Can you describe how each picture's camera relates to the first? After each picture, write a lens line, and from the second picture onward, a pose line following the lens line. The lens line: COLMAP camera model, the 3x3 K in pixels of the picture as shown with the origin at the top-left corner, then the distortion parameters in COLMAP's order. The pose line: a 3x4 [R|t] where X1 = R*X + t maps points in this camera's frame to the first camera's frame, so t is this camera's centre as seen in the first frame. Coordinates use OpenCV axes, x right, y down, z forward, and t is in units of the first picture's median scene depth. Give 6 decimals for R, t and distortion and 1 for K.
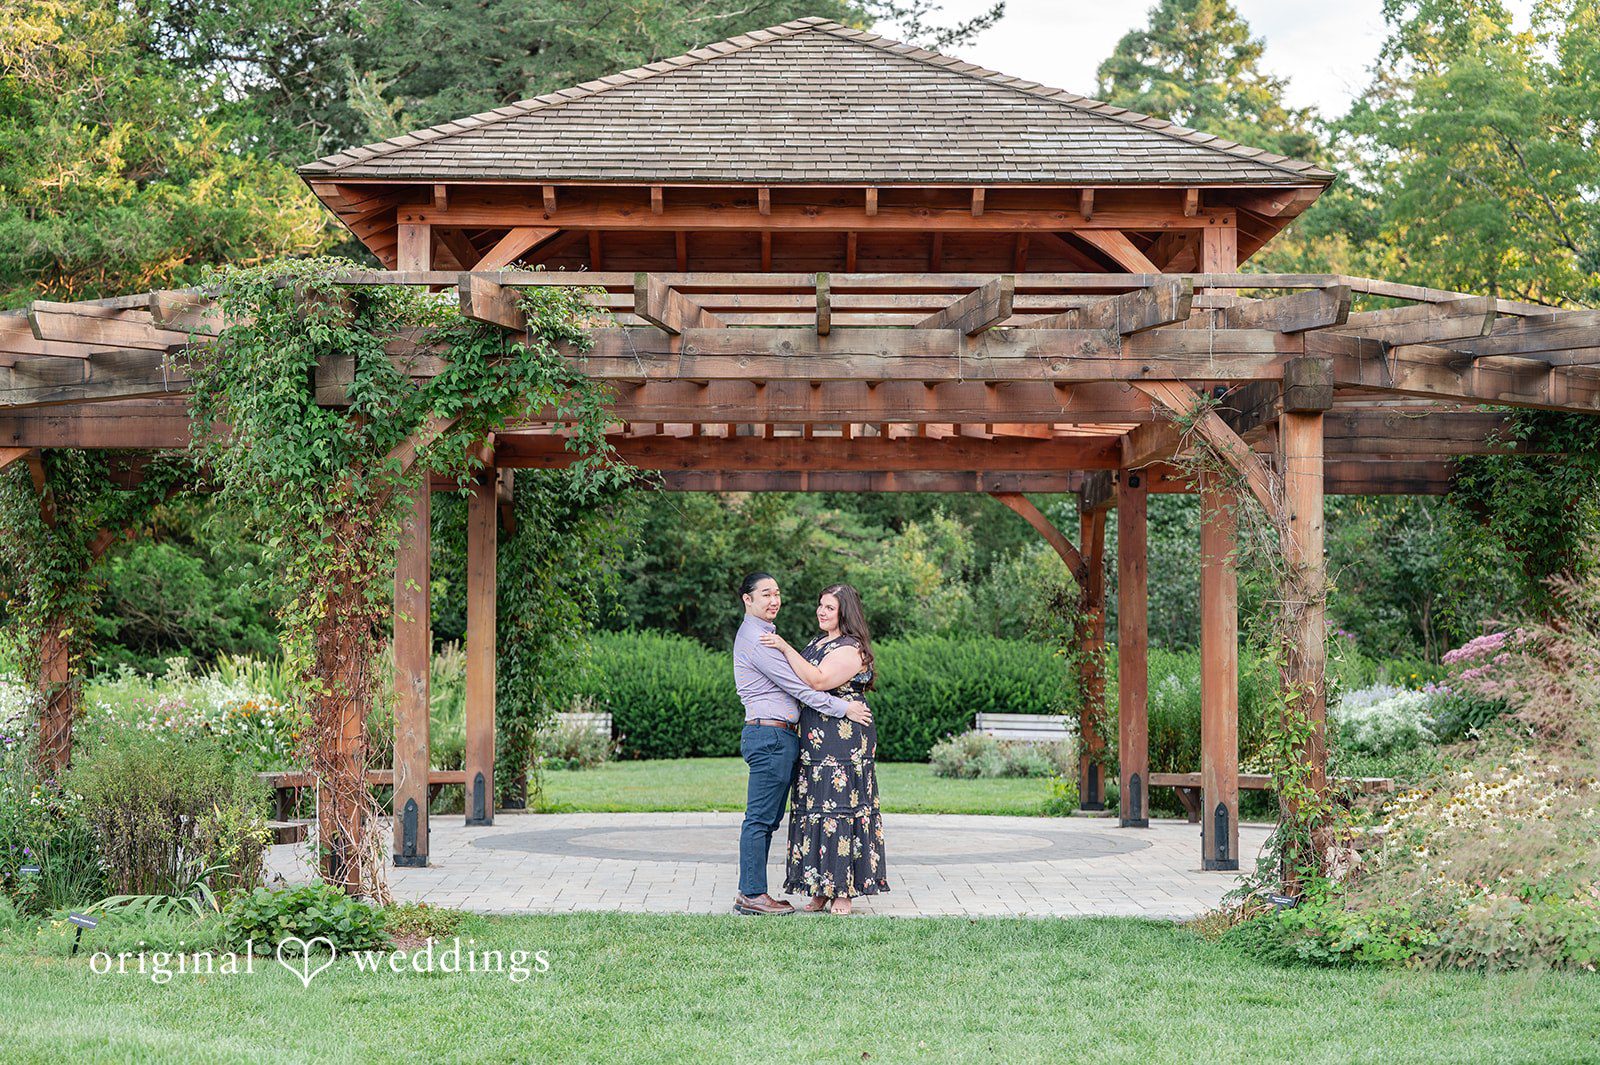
lens RADIAL K [[3578.8, 0, 800.0], [0, 3578.8, 532.5], [0, 0, 1]] dist [-0.027106, -0.081155]
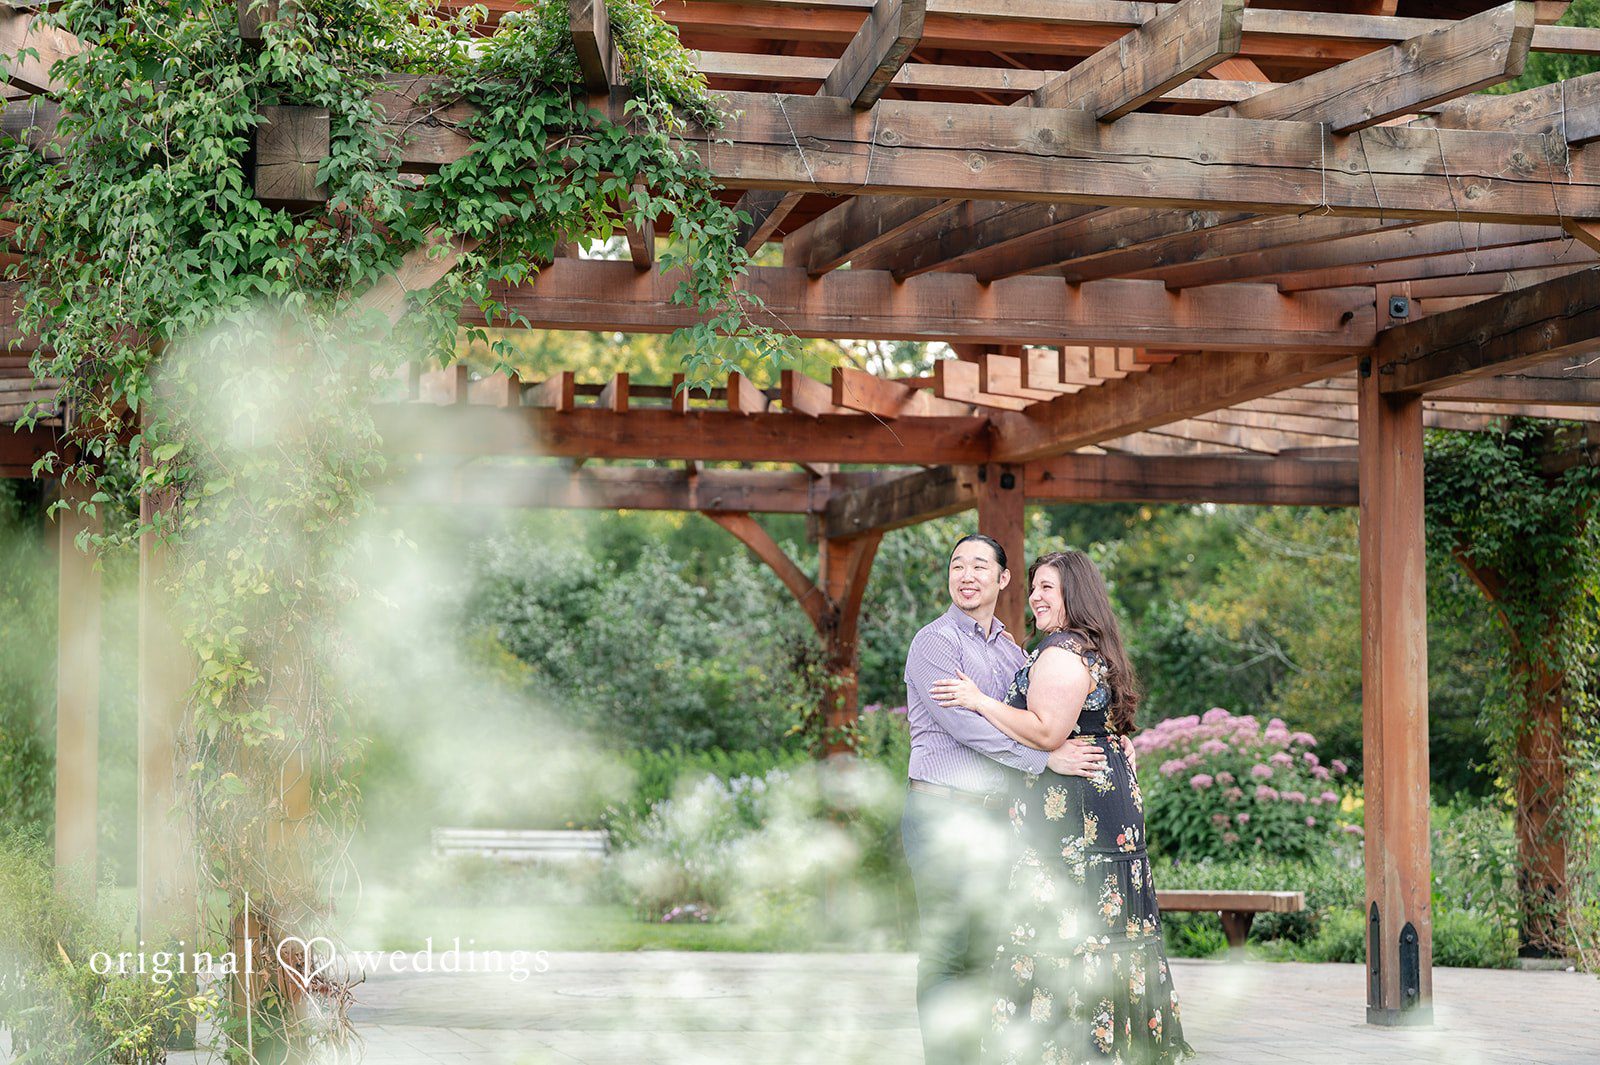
lens RADIAL K [[3578.8, 0, 800.0], [0, 3578.8, 532.5], [0, 0, 1]] dist [-0.027106, -0.081155]
pose [[0.963931, 0.014547, 0.265753, -0.195323], [-0.004334, 0.999231, -0.038977, 0.034566], [-0.266115, 0.036420, 0.963253, 0.455009]]
